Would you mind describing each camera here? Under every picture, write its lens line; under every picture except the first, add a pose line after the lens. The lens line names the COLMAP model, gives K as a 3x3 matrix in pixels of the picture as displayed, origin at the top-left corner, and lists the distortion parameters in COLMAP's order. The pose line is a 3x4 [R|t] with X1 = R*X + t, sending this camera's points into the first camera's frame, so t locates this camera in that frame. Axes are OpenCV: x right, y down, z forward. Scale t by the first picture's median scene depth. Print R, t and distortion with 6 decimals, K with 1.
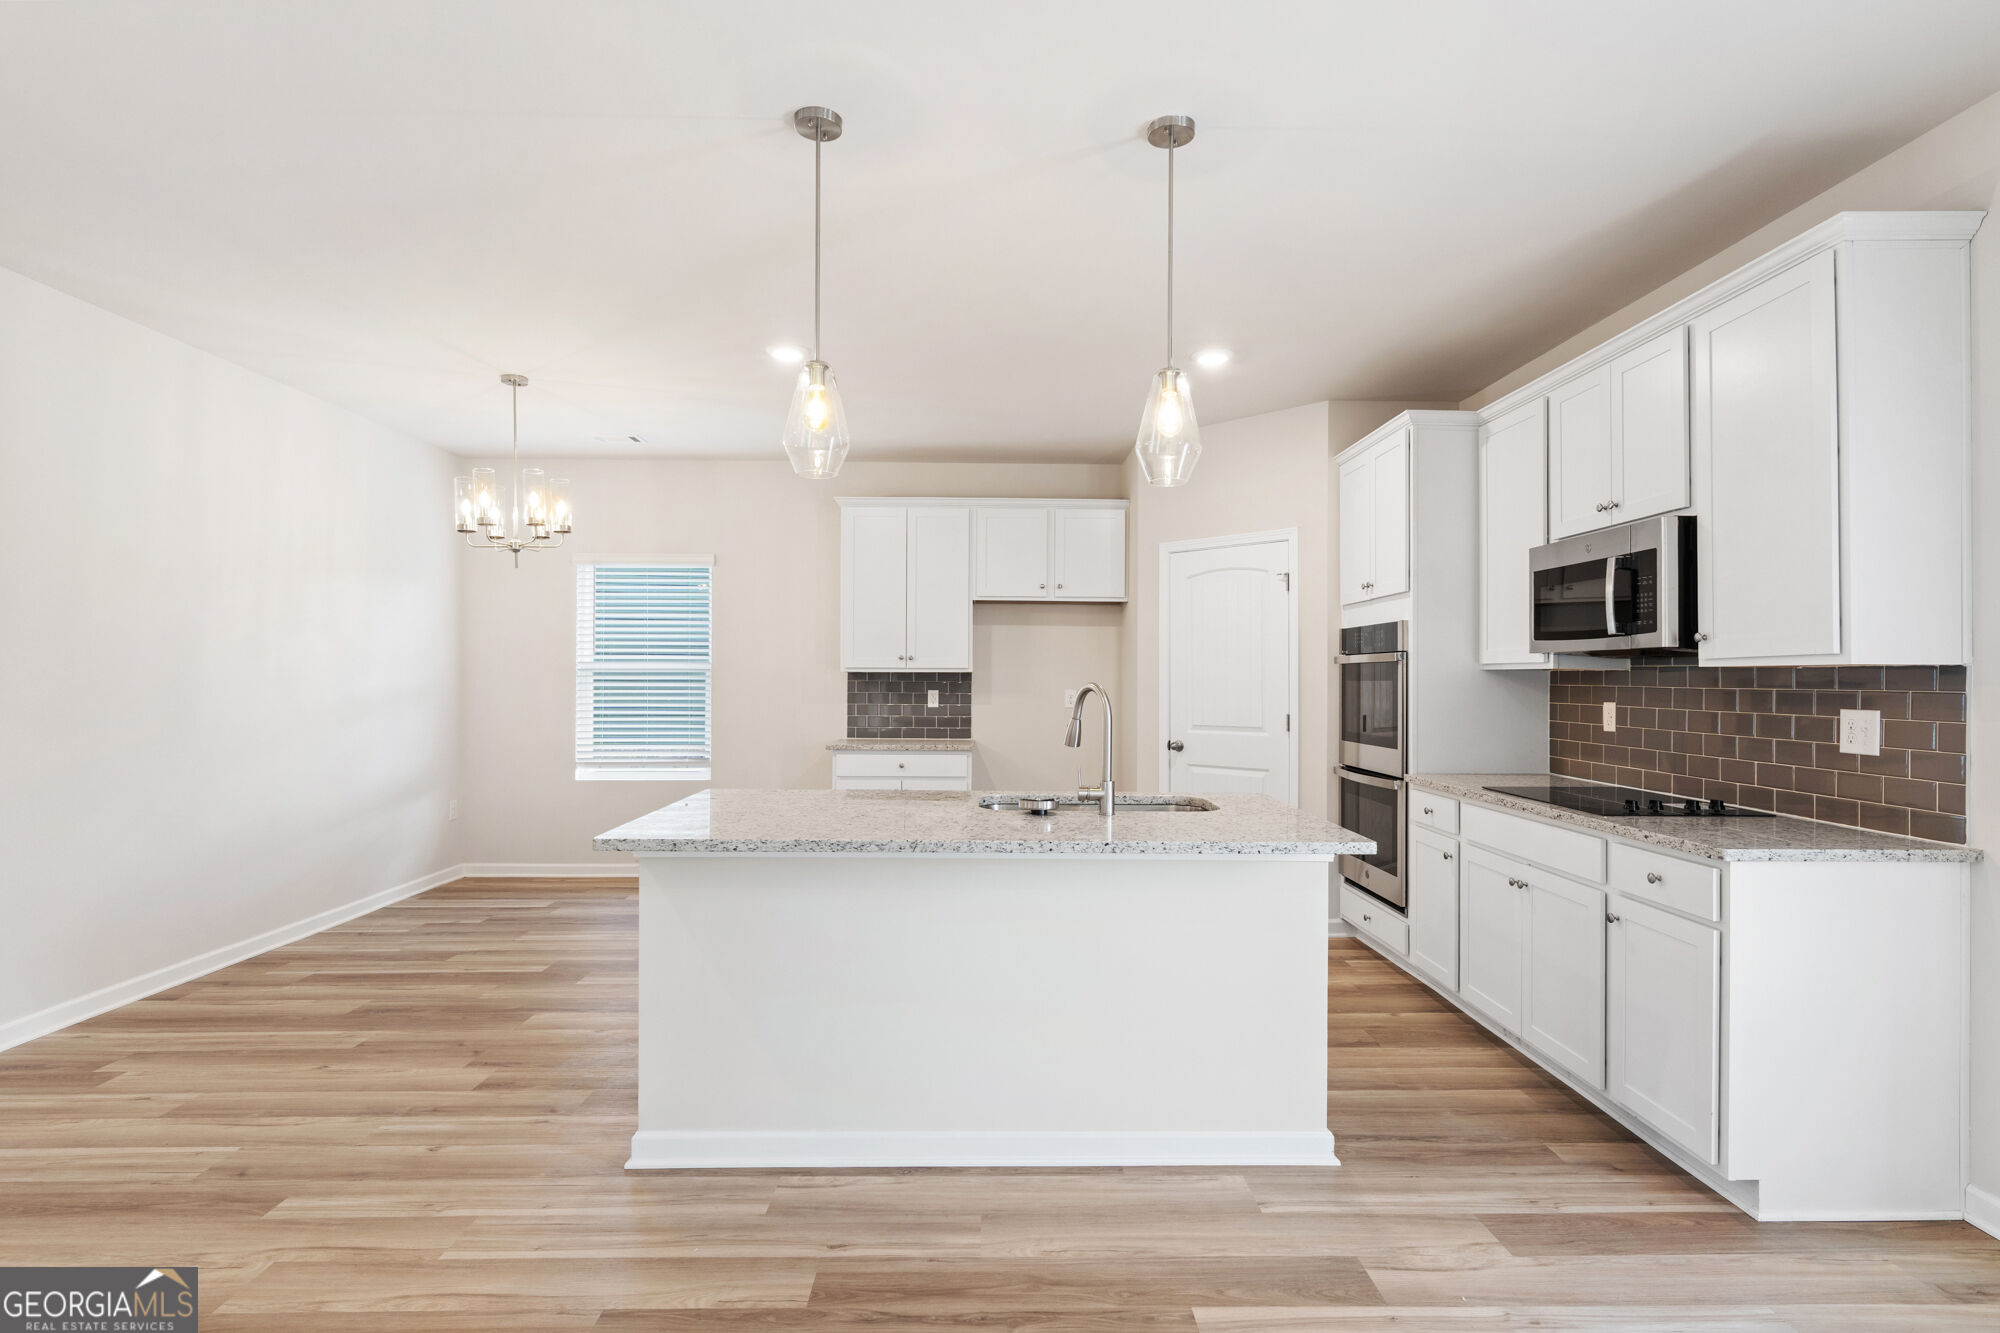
lens RADIAL K [[964.9, 0, 1003.1], [0, 964.9, 670.6], [0, 0, 1]] dist [-0.000243, -0.000010]
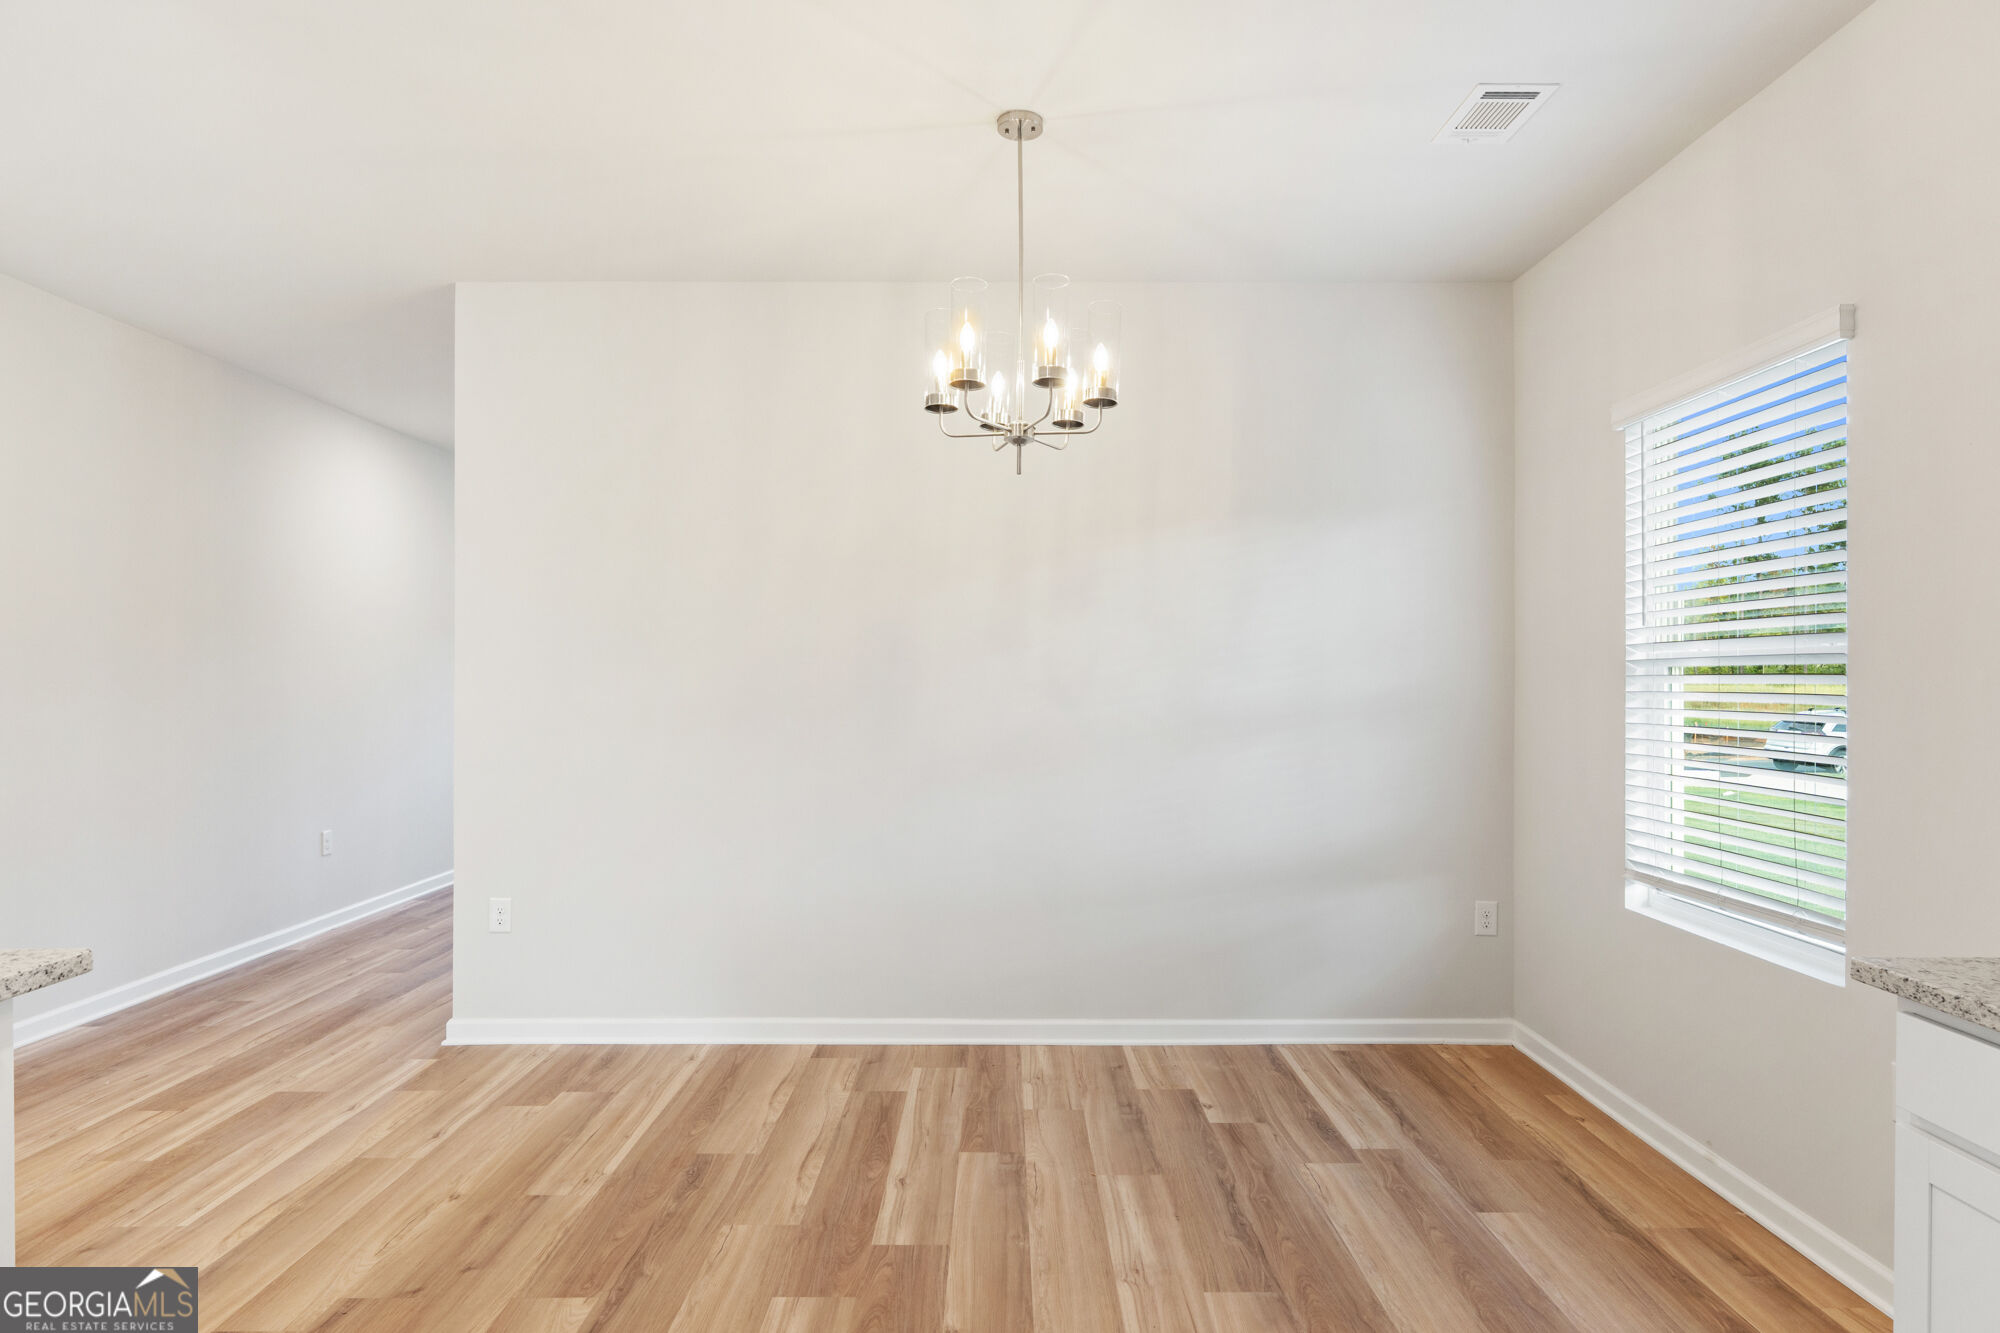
lens RADIAL K [[1140.6, 0, 1004.4], [0, 1140.6, 676.7], [0, 0, 1]] dist [-0.002866, -0.000575]
pose [[-0.006180, -0.003835, -0.999974, 0.153619], [0.006863, 0.999969, -0.003877, 0.010473], [0.999957, -0.006887, -0.006154, 1.223407]]
